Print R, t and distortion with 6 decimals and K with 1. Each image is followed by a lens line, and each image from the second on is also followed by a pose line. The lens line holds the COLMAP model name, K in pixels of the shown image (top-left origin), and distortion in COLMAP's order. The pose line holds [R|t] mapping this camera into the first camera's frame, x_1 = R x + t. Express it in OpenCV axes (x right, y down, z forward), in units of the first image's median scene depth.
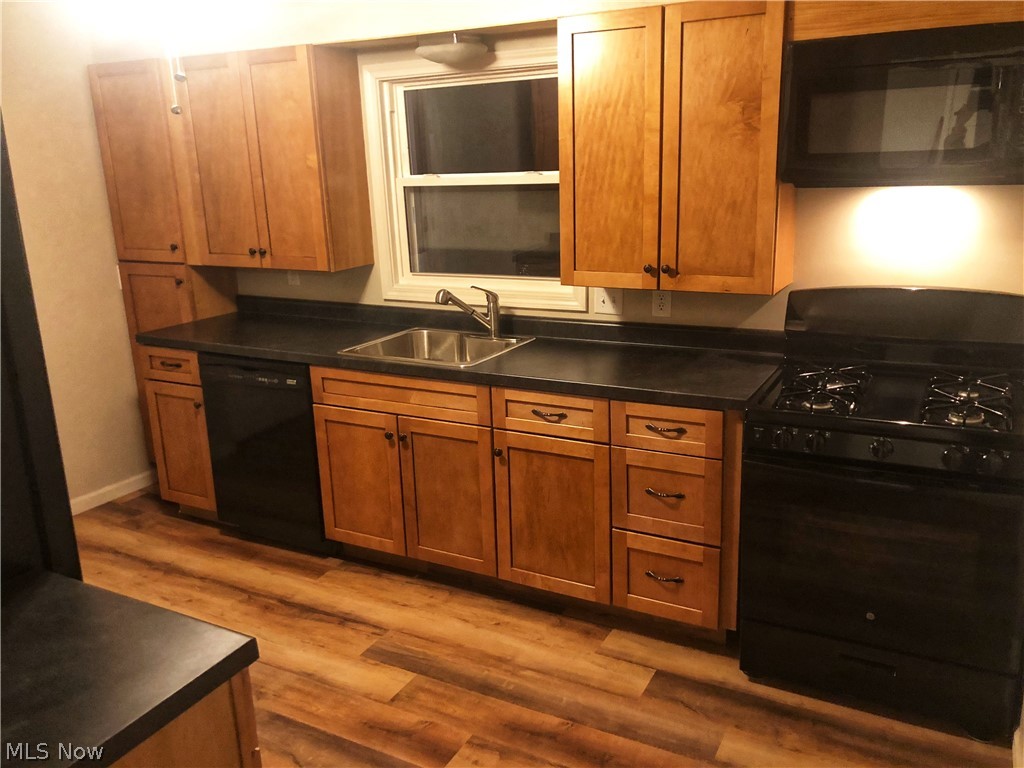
lens RADIAL K [[833.2, 0, 512.0], [0, 833.2, 384.0], [0, 0, 1]] dist [0.133707, -0.268937]
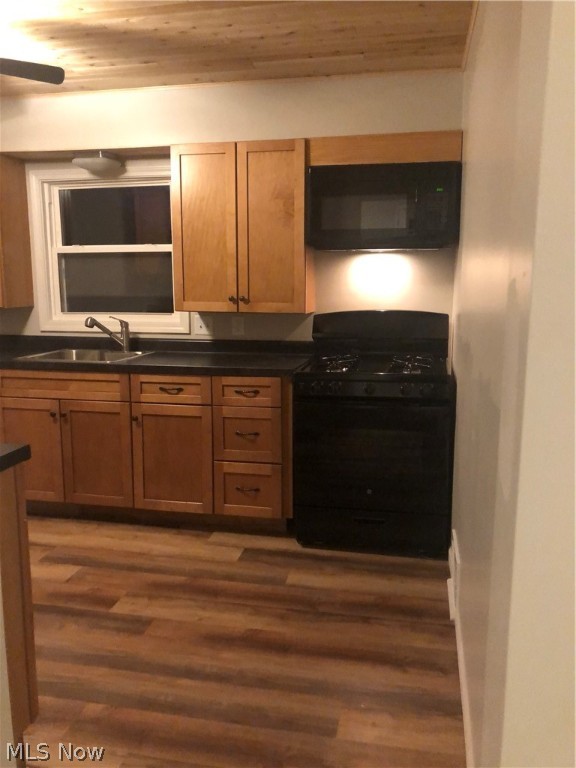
lens RADIAL K [[632.1, 0, 288.0], [0, 632.1, 384.0], [0, 0, 1]] dist [0.016924, -0.003445]
pose [[0.957986, -0.007895, 0.286706, -0.080722], [0.041567, 0.992889, -0.111550, 0.162576], [-0.283787, 0.118781, 0.951502, -0.160955]]
